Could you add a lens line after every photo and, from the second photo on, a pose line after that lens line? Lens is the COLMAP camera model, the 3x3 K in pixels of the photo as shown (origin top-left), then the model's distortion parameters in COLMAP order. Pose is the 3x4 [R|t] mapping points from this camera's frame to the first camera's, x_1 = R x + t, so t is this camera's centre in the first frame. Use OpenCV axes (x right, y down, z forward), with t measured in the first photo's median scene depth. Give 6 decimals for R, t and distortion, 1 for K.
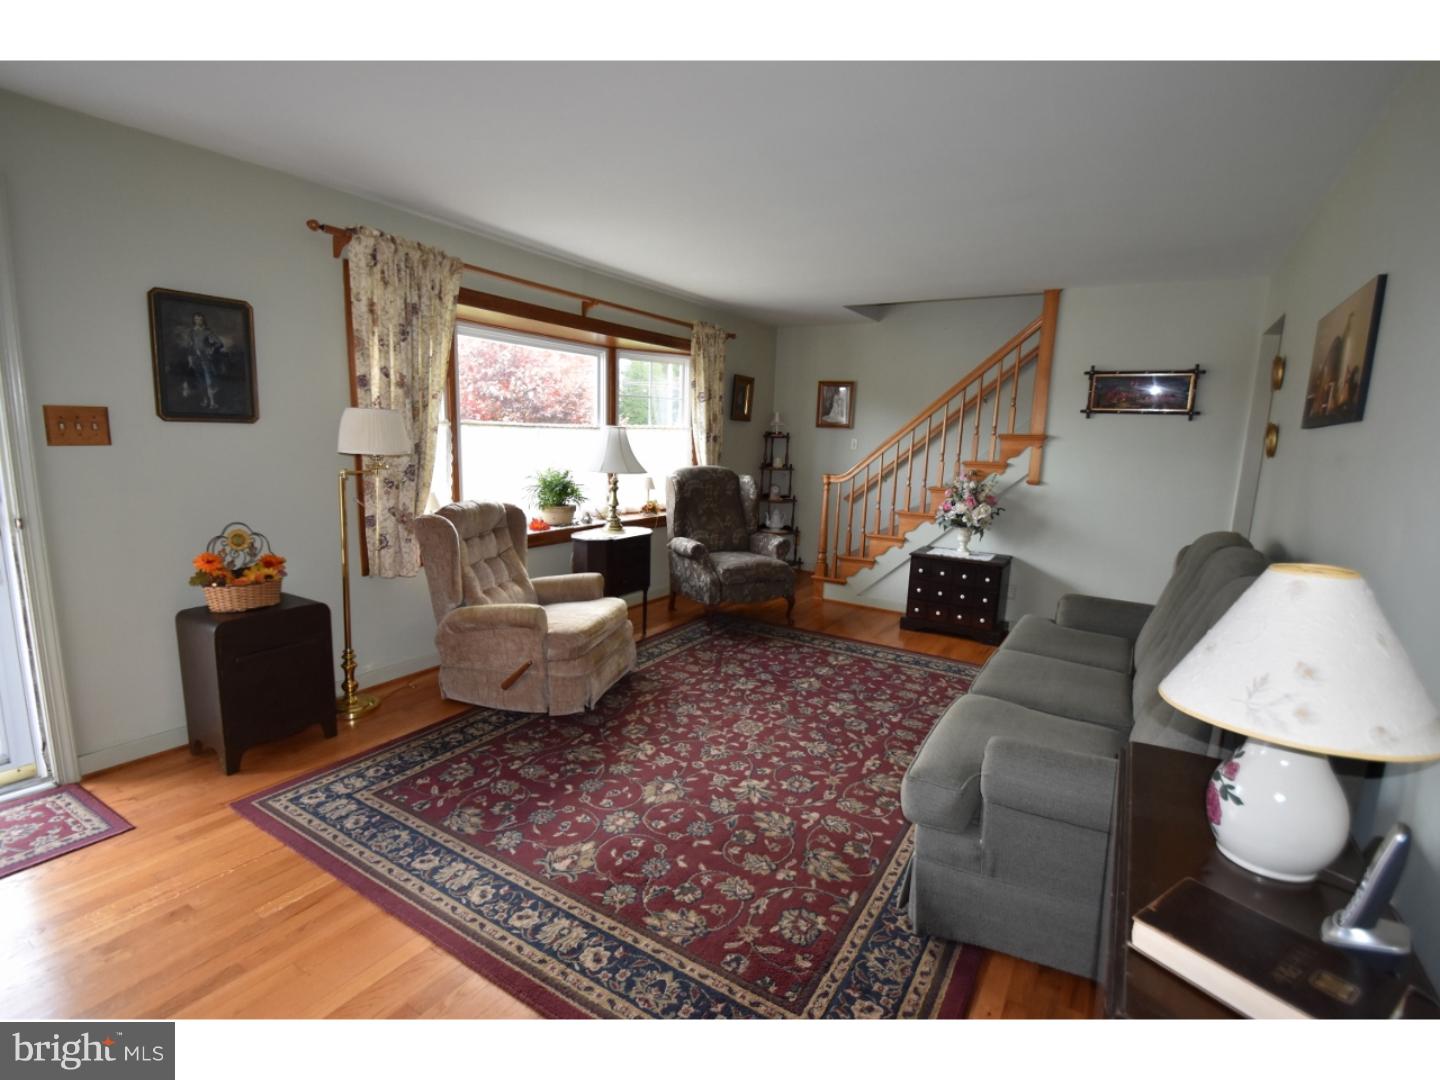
lens RADIAL K [[671.3, 0, 721.2], [0, 671.3, 548.2], [0, 0, 1]] dist [-0.001882, -0.000241]
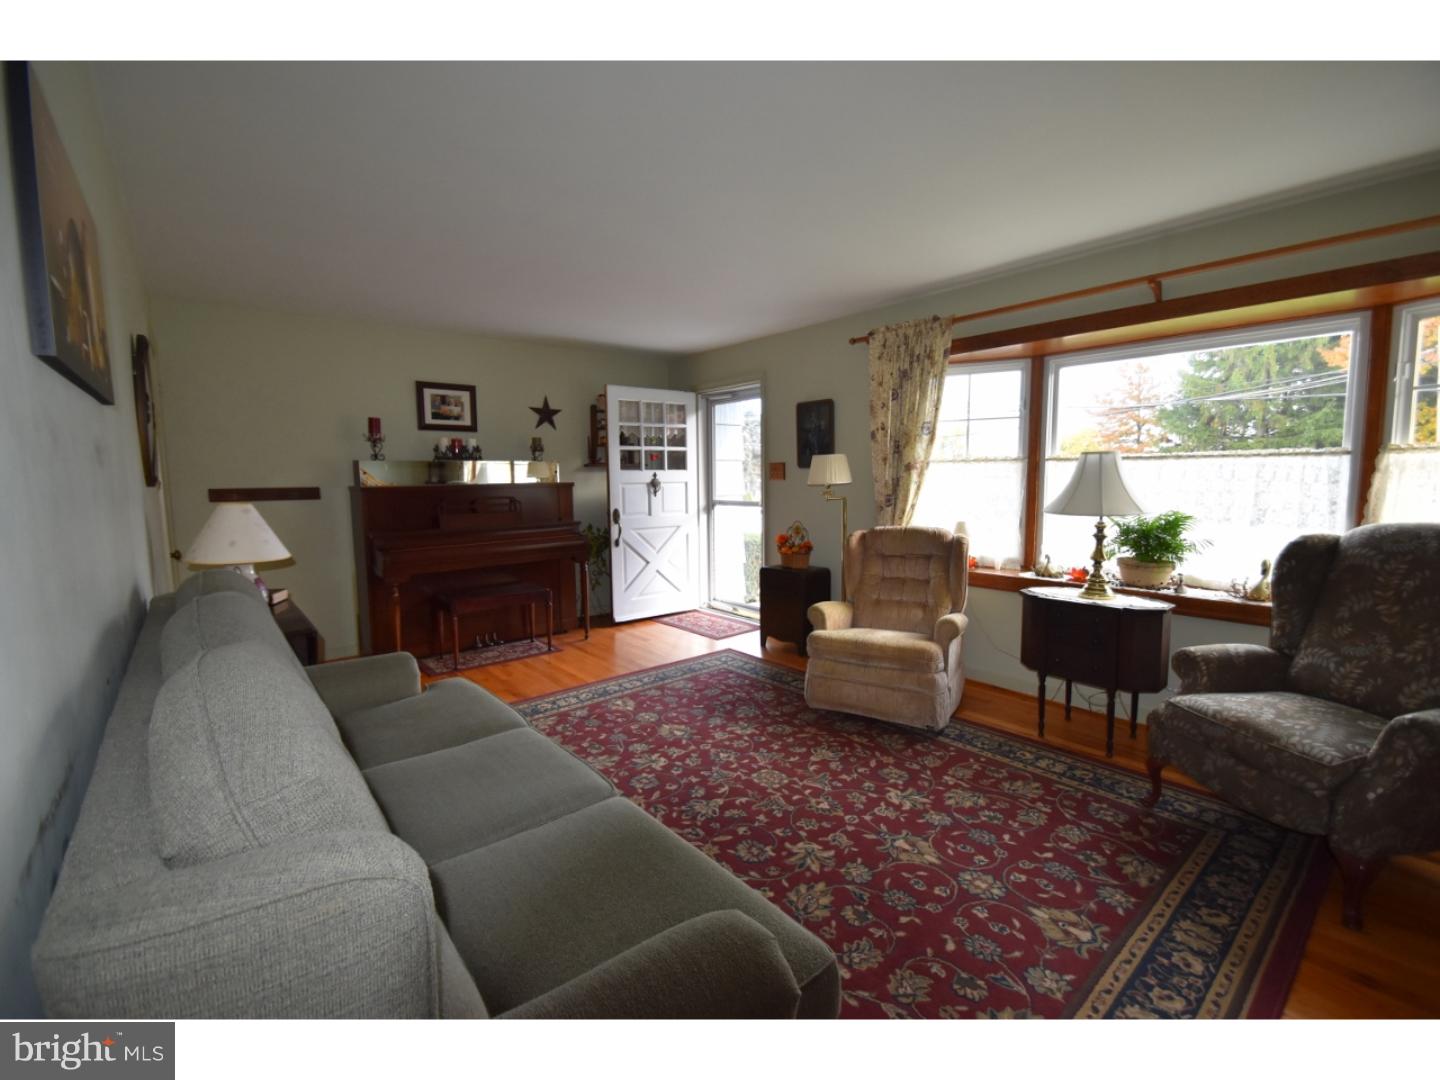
lens RADIAL K [[628.8, 0, 719.6], [0, 628.8, 539.7], [0, 0, 1]] dist [0.004905, -0.001590]
pose [[-0.315224, 0.070405, -0.946402, 0.816505], [-0.158706, 0.979290, 0.125713, -0.141228], [0.935653, 0.189827, -0.297522, 1.089902]]
